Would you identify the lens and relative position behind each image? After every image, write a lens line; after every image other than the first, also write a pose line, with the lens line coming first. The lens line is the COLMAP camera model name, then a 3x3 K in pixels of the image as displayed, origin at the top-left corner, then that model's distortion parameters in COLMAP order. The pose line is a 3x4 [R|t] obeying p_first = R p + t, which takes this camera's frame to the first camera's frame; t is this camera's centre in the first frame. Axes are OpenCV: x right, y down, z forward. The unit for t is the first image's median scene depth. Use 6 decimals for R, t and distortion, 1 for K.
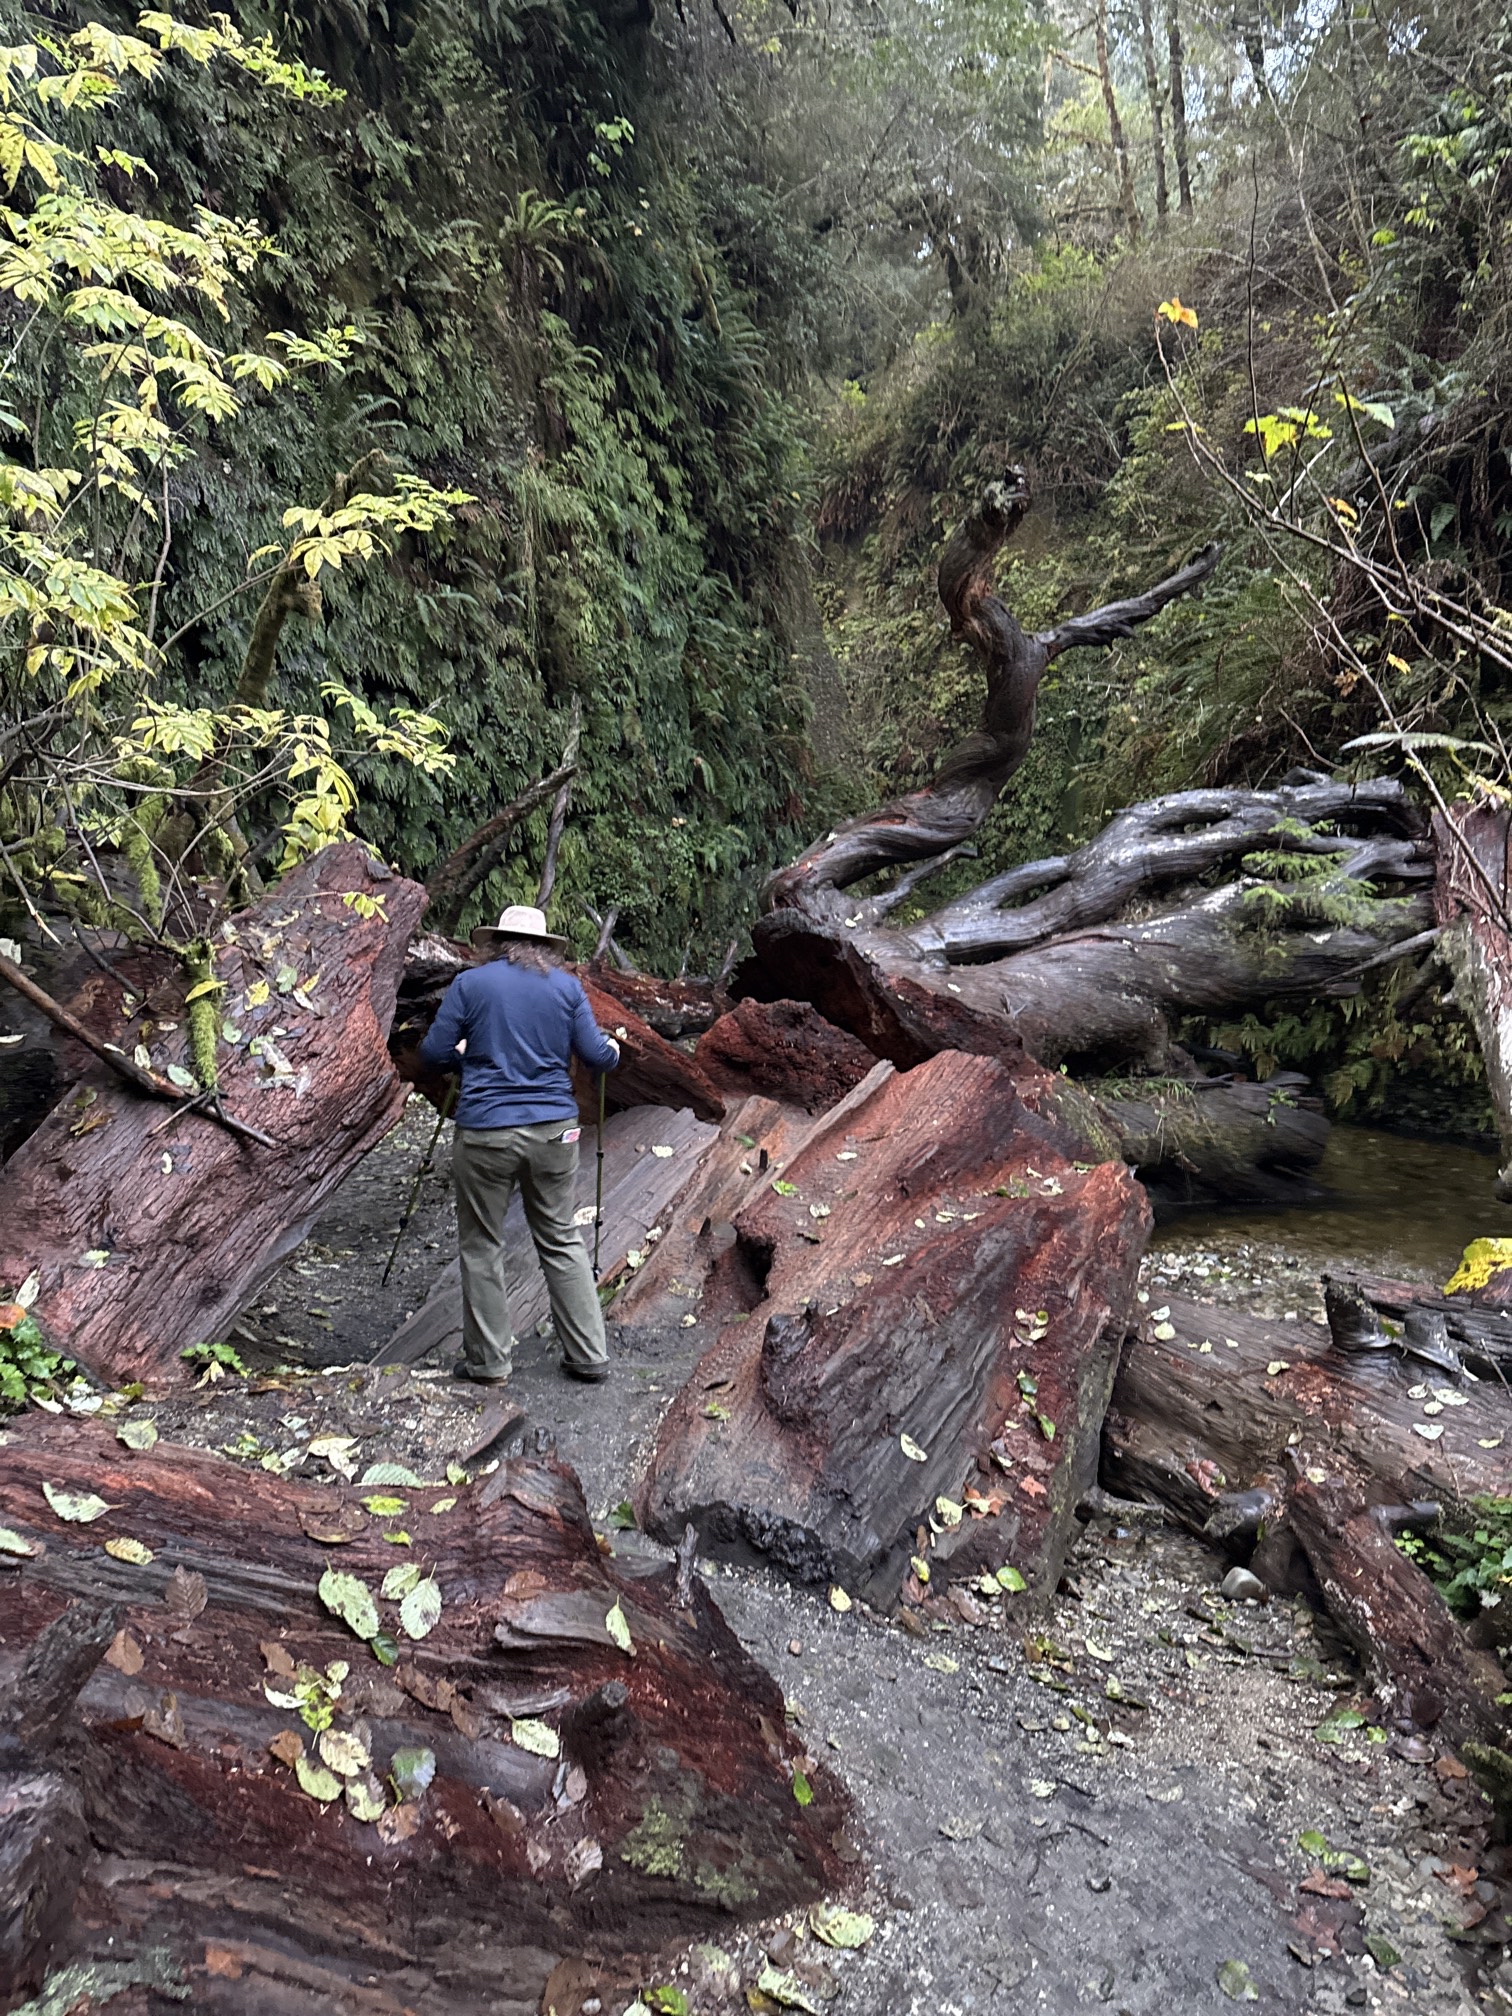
lens RADIAL K [[1409.1, 0, 757.3], [0, 1409.1, 1014.5], [0, 0, 1]] dist [0.003295, -0.008967]
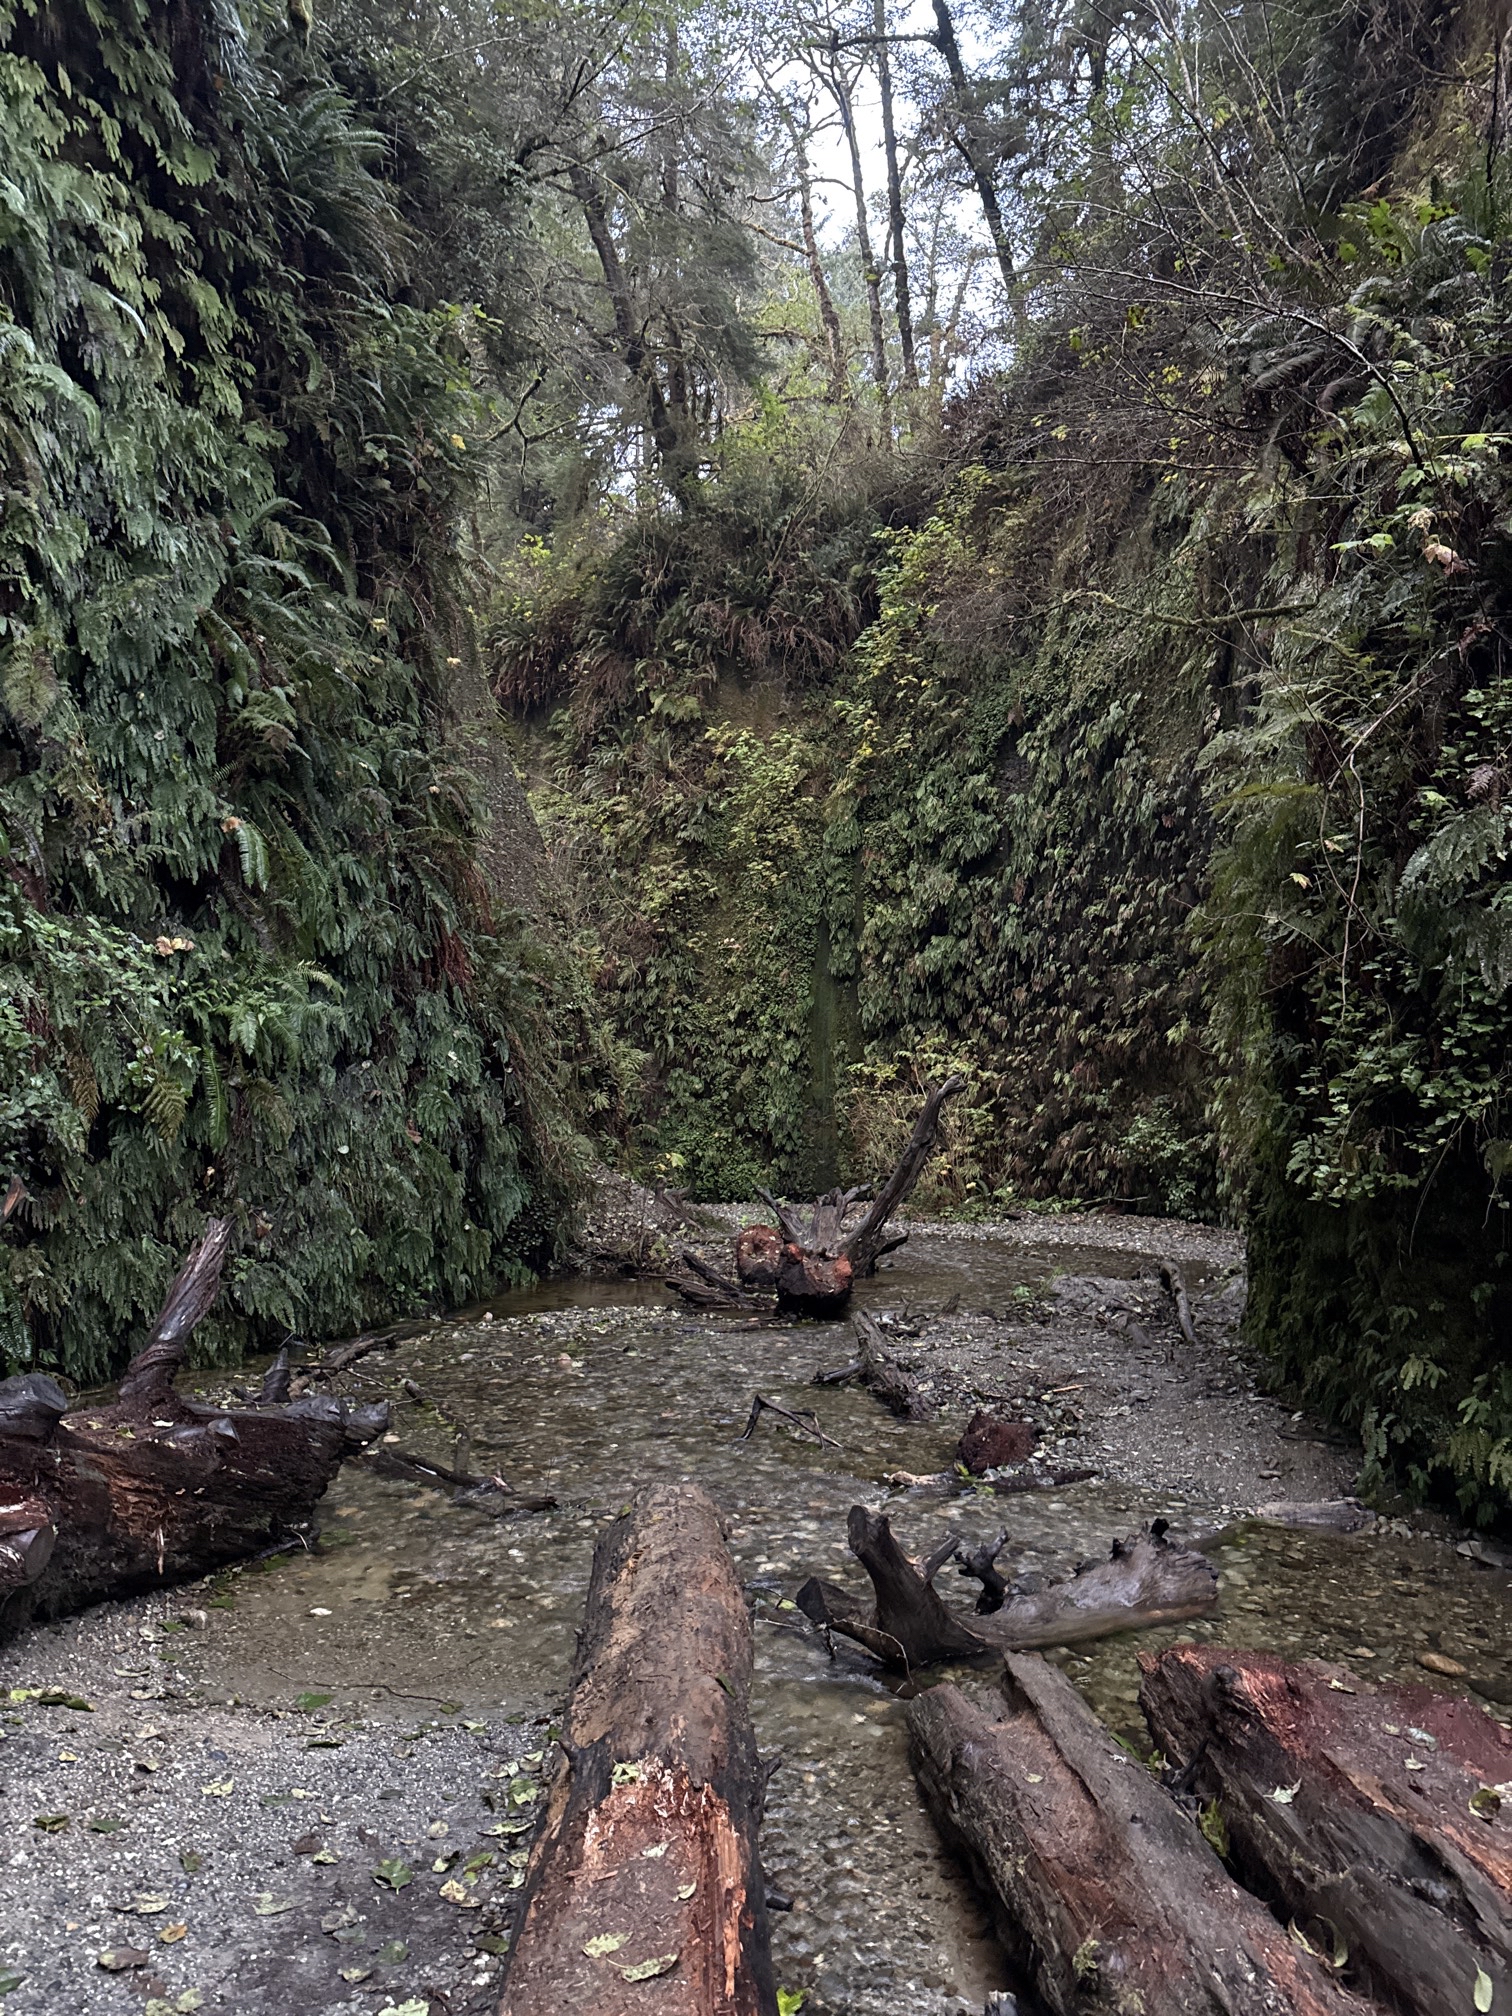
lens RADIAL K [[1409.1, 0, 768.7], [0, 1409.1, 1028.6], [0, 0, 1]] dist [0.003295, -0.008967]
pose [[0.972212, 0.008058, 0.233964, 0.009808], [0.033520, 0.984318, -0.173189, -0.013891], [-0.231690, 0.176219, 0.956696, 0.253184]]
